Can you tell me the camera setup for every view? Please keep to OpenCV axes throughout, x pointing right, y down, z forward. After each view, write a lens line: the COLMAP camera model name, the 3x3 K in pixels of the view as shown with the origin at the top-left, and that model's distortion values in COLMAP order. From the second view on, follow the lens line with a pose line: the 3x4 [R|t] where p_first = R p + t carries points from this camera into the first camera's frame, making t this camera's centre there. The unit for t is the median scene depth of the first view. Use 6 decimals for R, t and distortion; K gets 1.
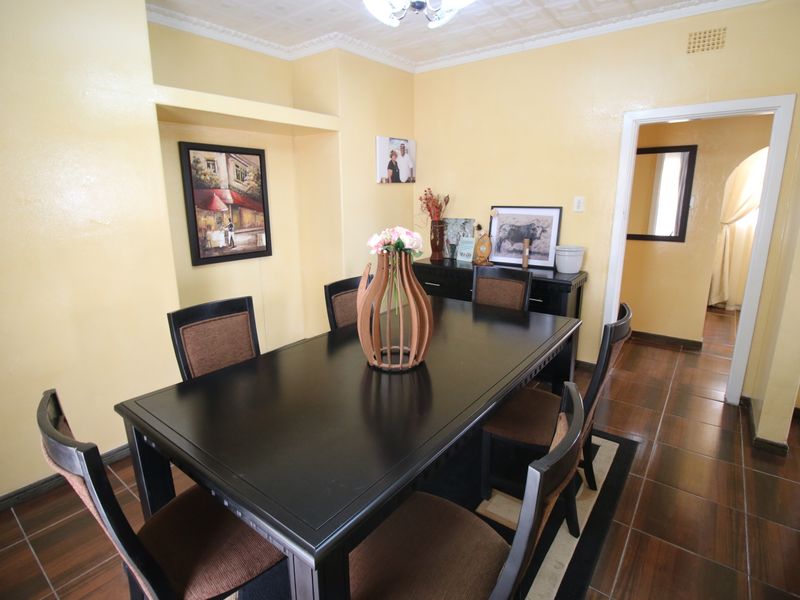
lens RADIAL K [[414.9, 0, 402.5], [0, 414.9, 297.8], [0, 0, 1]] dist [-0.005454, -0.001288]
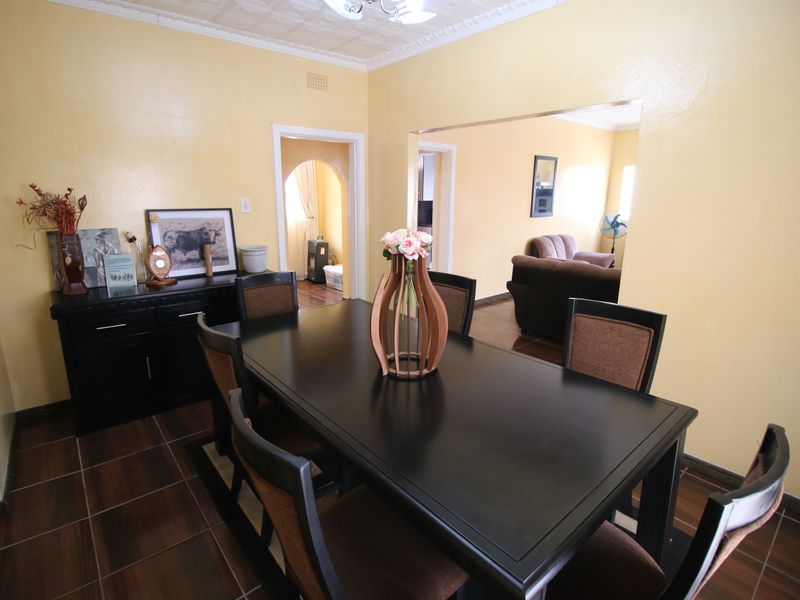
lens RADIAL K [[414.9, 0, 403.3], [0, 414.9, 297.4], [0, 0, 1]] dist [-0.005454, -0.001288]
pose [[0.199197, -0.229841, 0.952625, -0.490425], [0.226632, 0.956558, 0.183400, -0.099134], [-0.953393, 0.179362, 0.242633, 0.387991]]
